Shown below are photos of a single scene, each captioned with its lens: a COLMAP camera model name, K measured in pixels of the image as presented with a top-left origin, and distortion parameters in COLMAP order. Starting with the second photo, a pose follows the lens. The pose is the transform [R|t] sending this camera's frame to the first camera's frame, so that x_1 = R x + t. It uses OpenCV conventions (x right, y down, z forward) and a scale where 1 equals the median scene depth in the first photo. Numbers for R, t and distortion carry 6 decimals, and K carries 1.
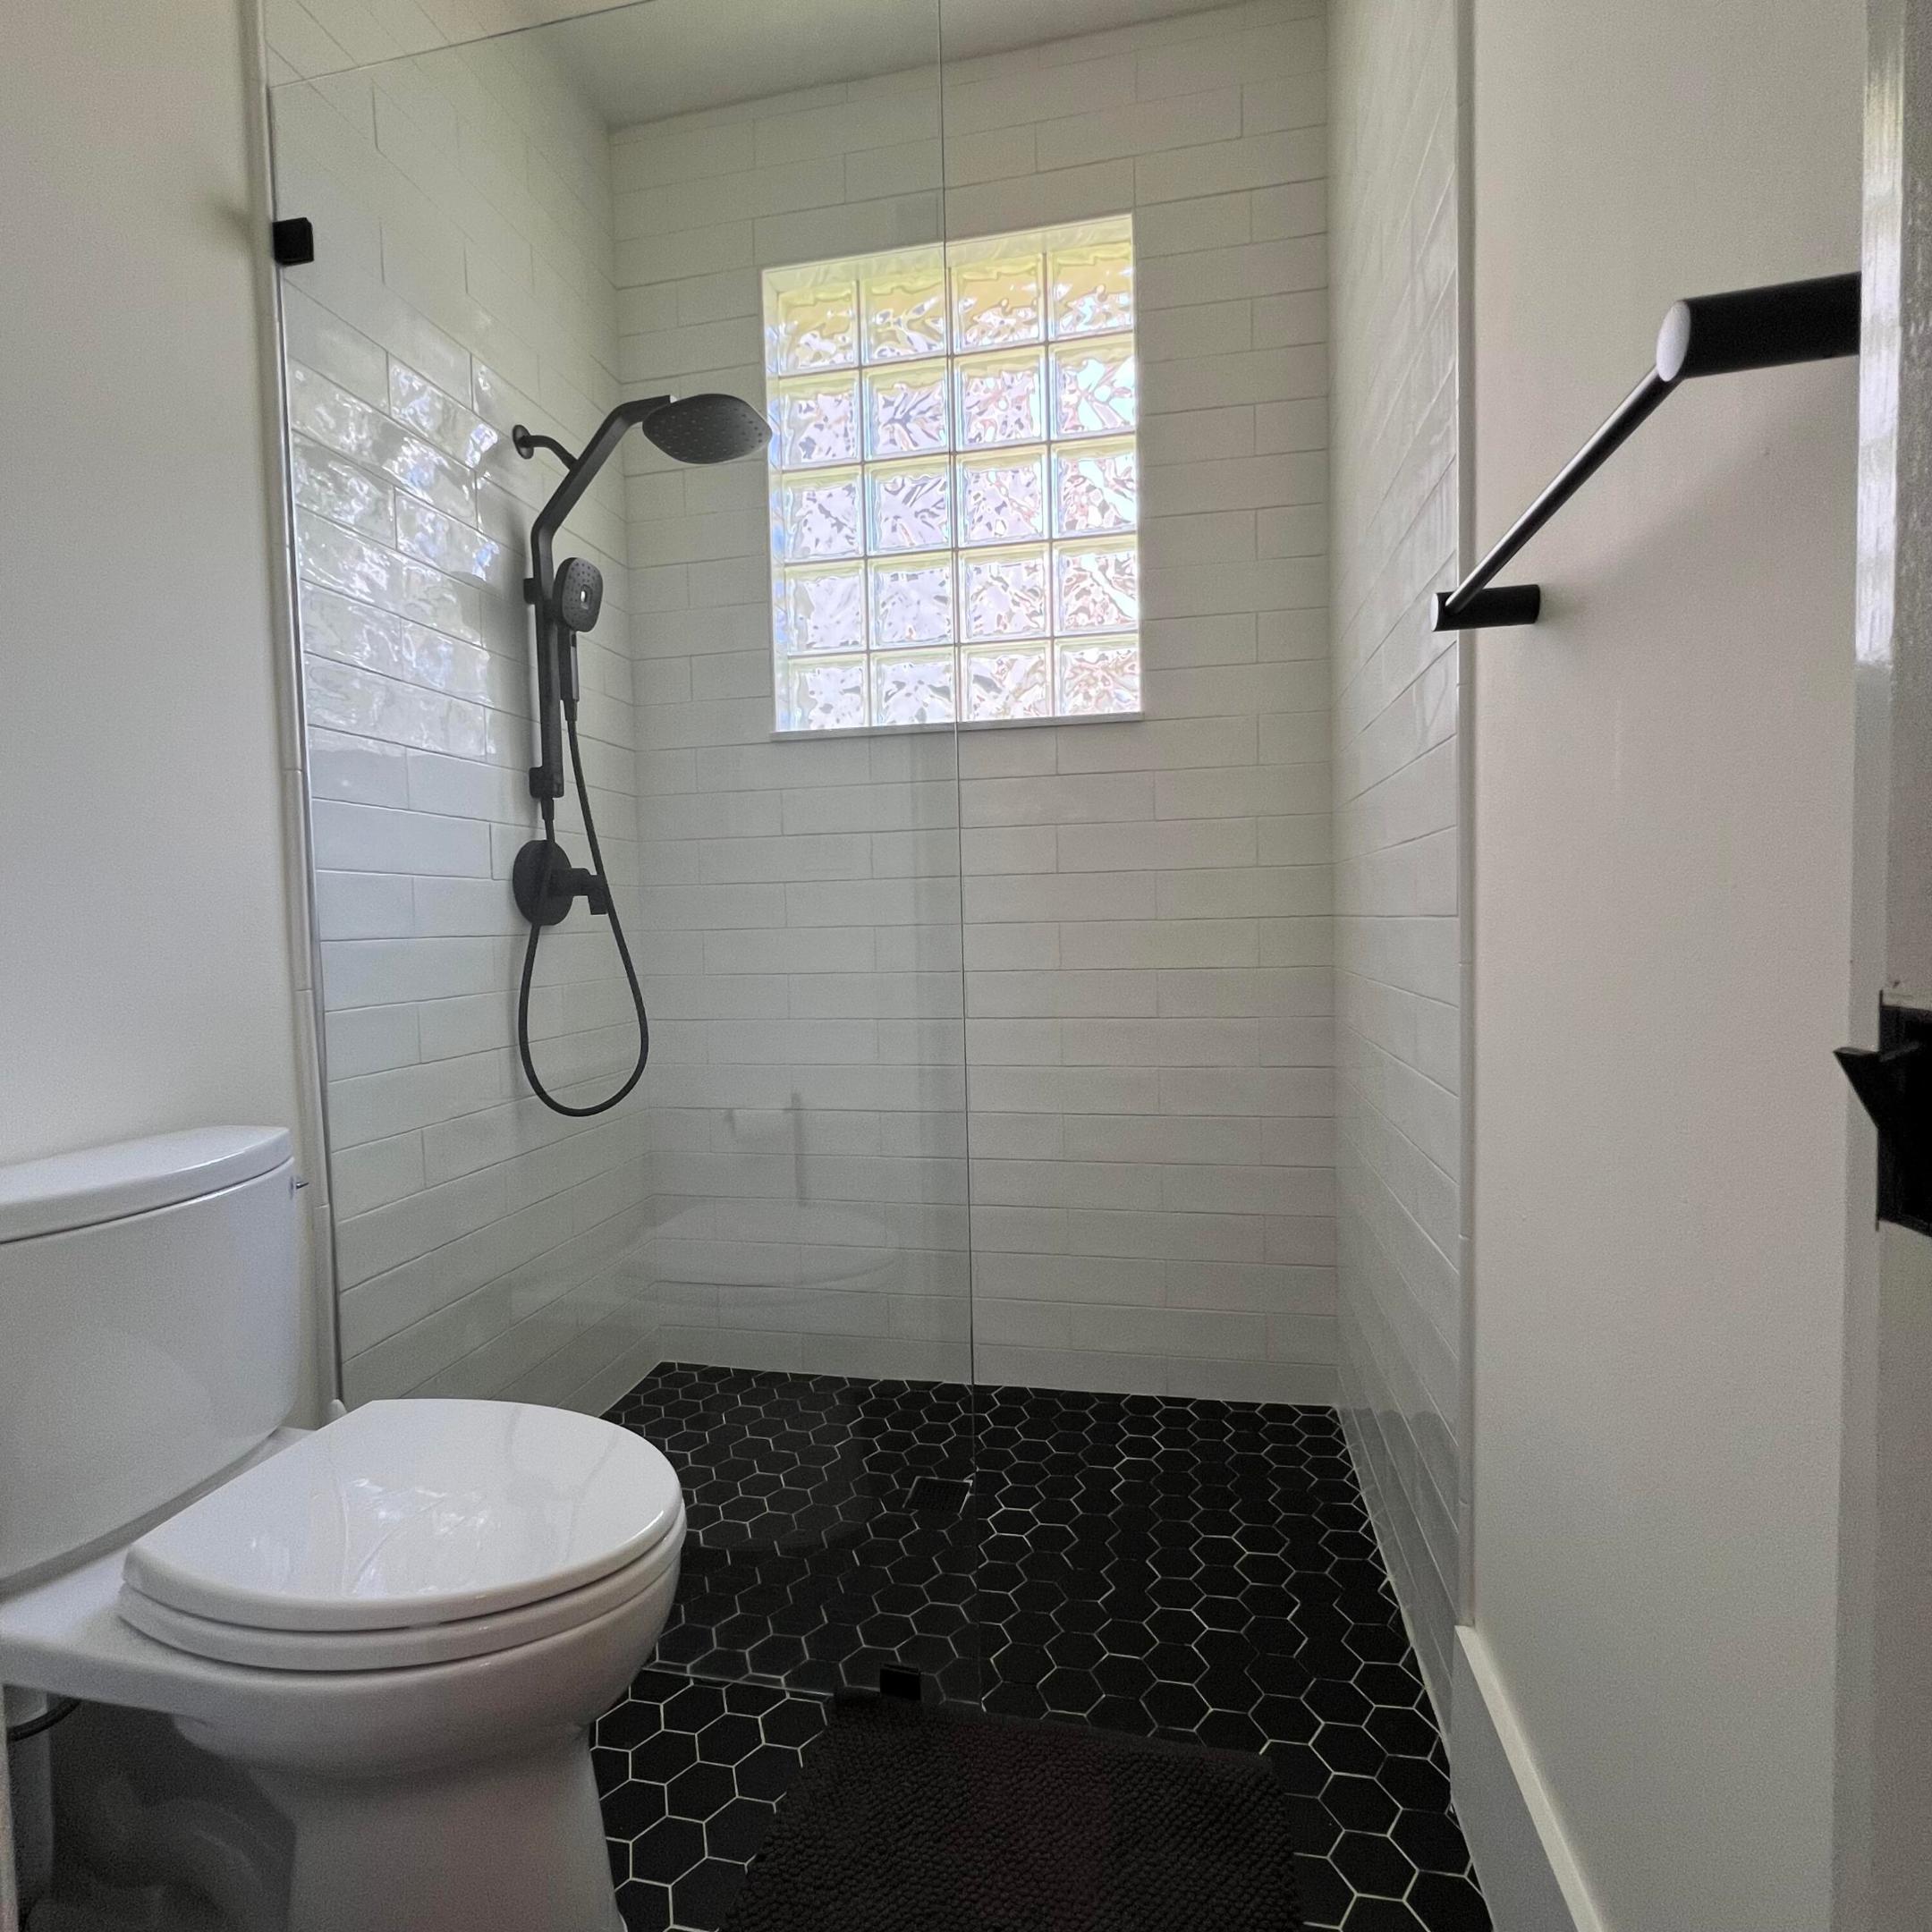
lens RADIAL K [[1018.7, 0, 966.0], [0, 1018.7, 966.0], [0, 0, 1]] dist [-0.000654, -0.000412]
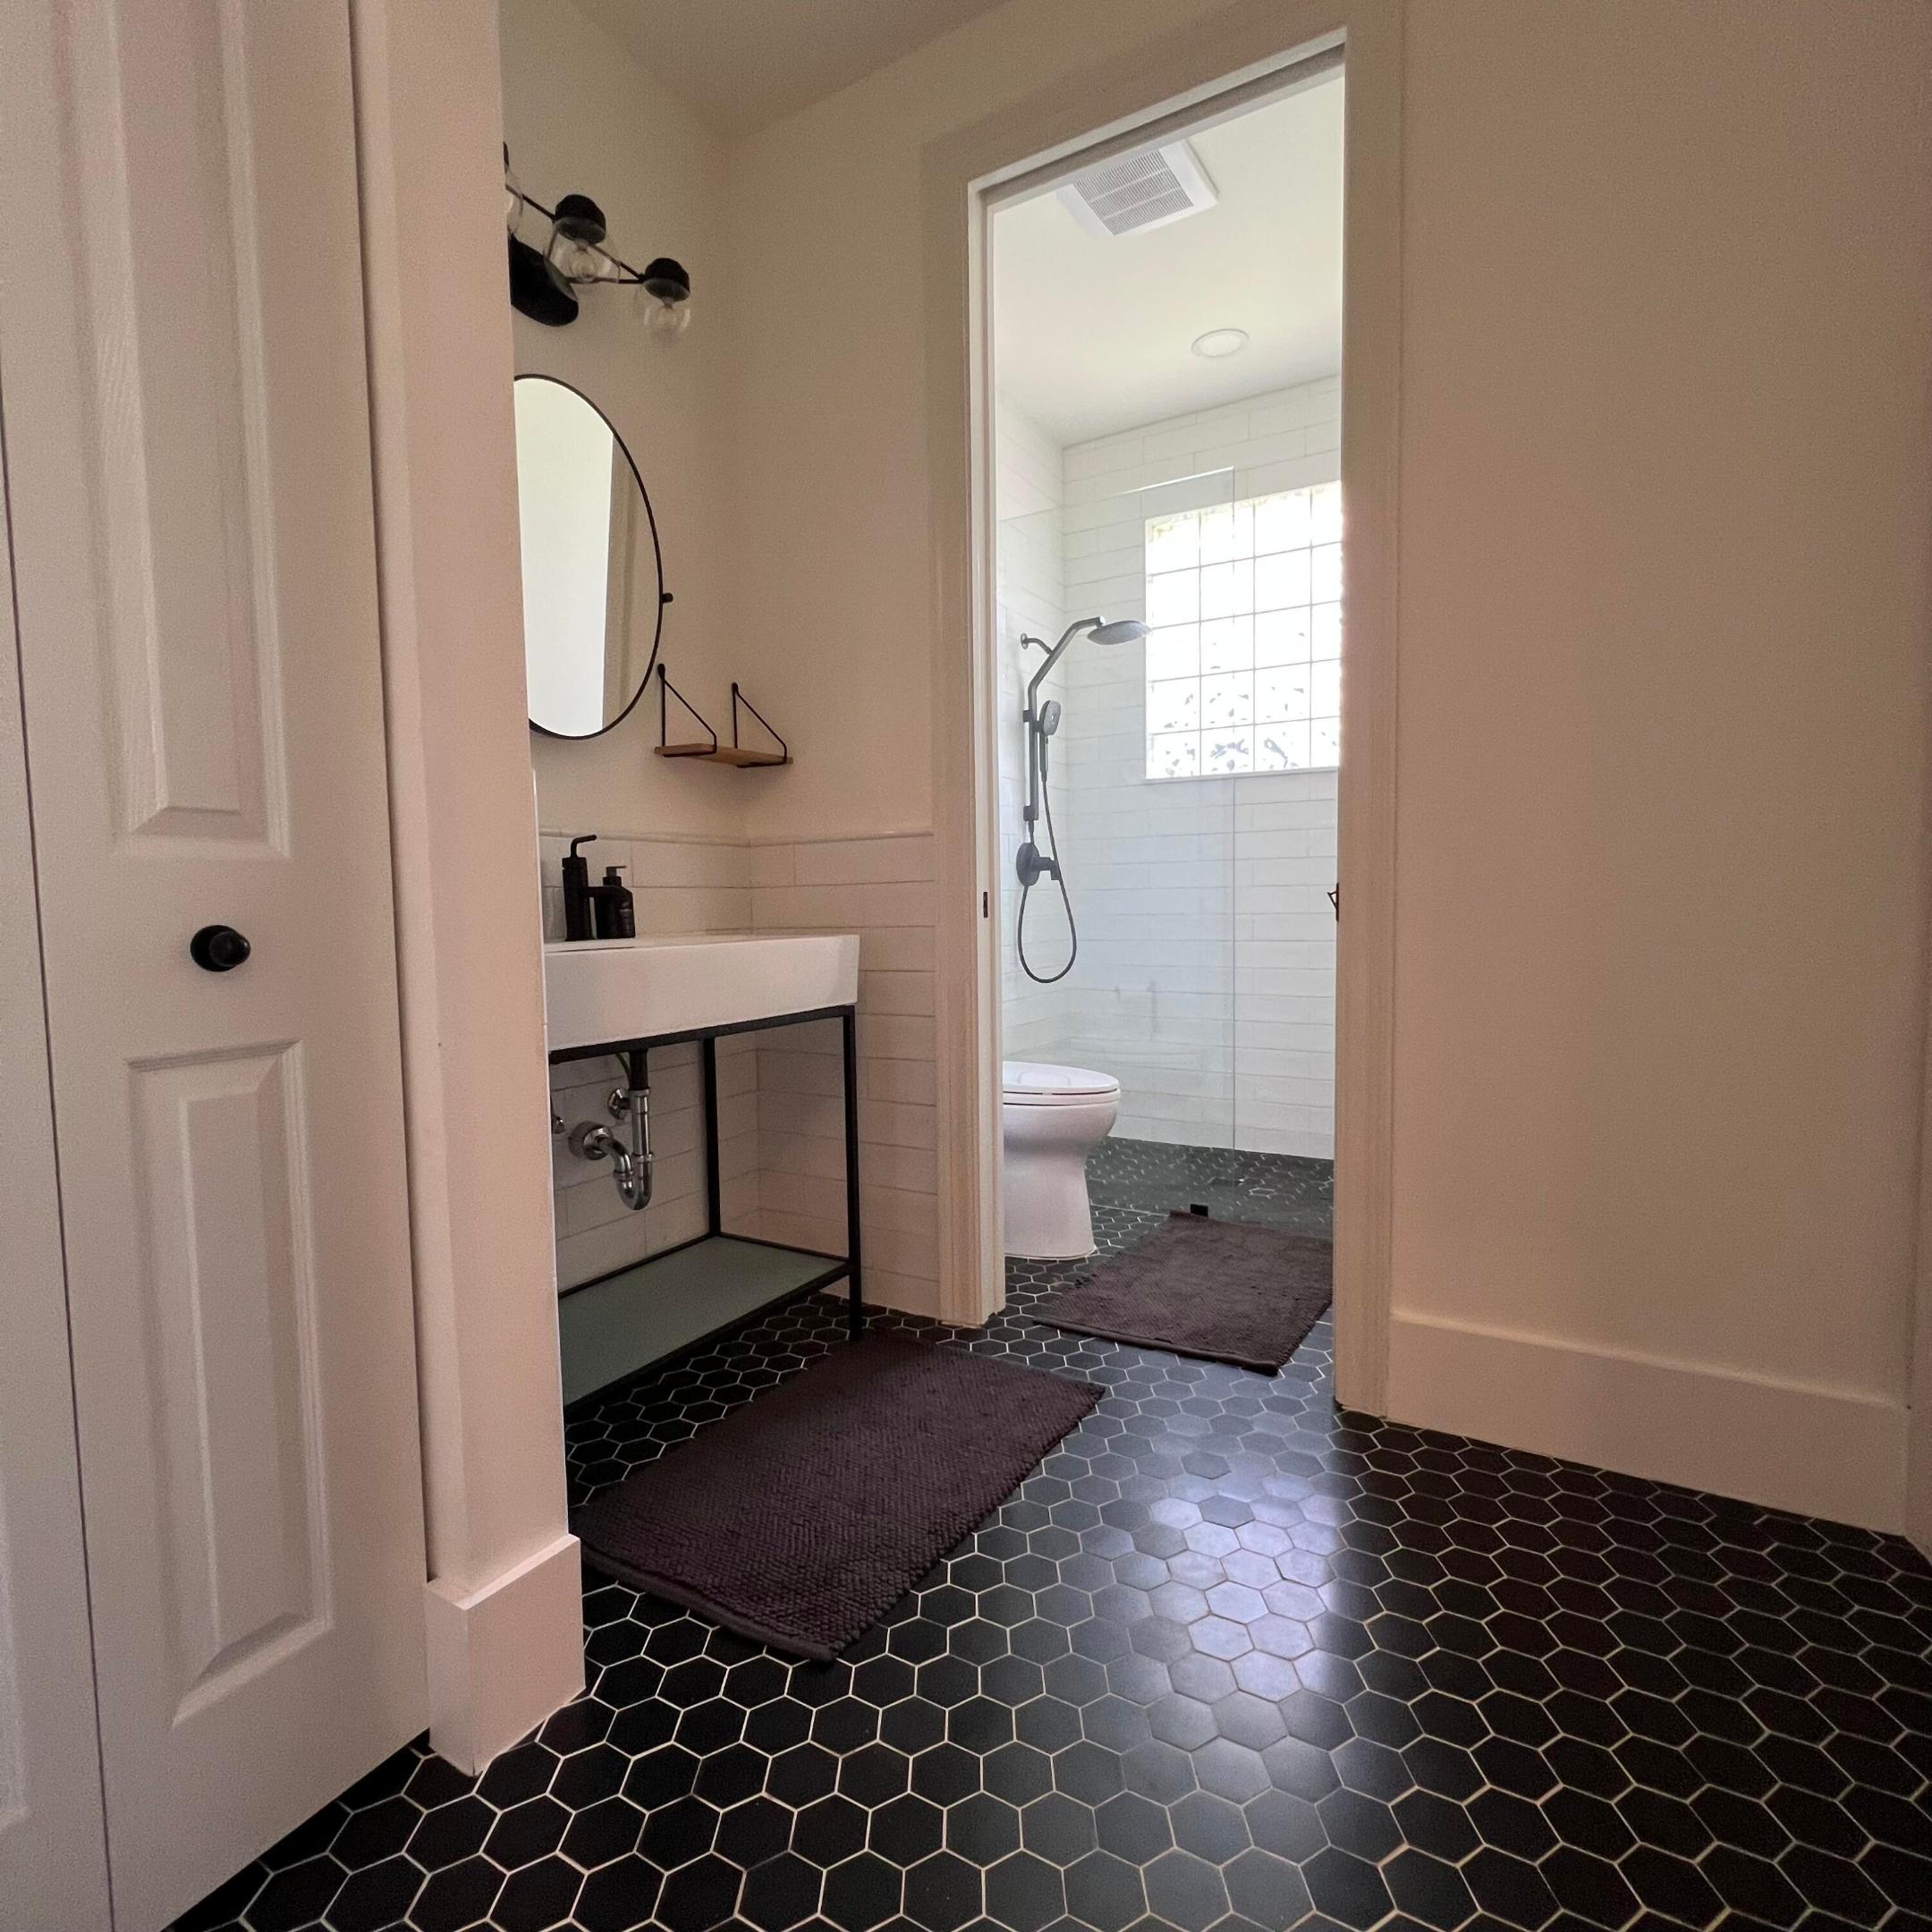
lens RADIAL K [[1046.4, 0, 966.0], [0, 1046.4, 966.0], [0, 0, 1]] dist [0.005100, 0.000730]
pose [[0.948675, 0.029608, -0.314865, 0.112532], [-0.018239, 0.999073, 0.038995, 0.037937], [0.315727, -0.031250, 0.948335, -0.955462]]
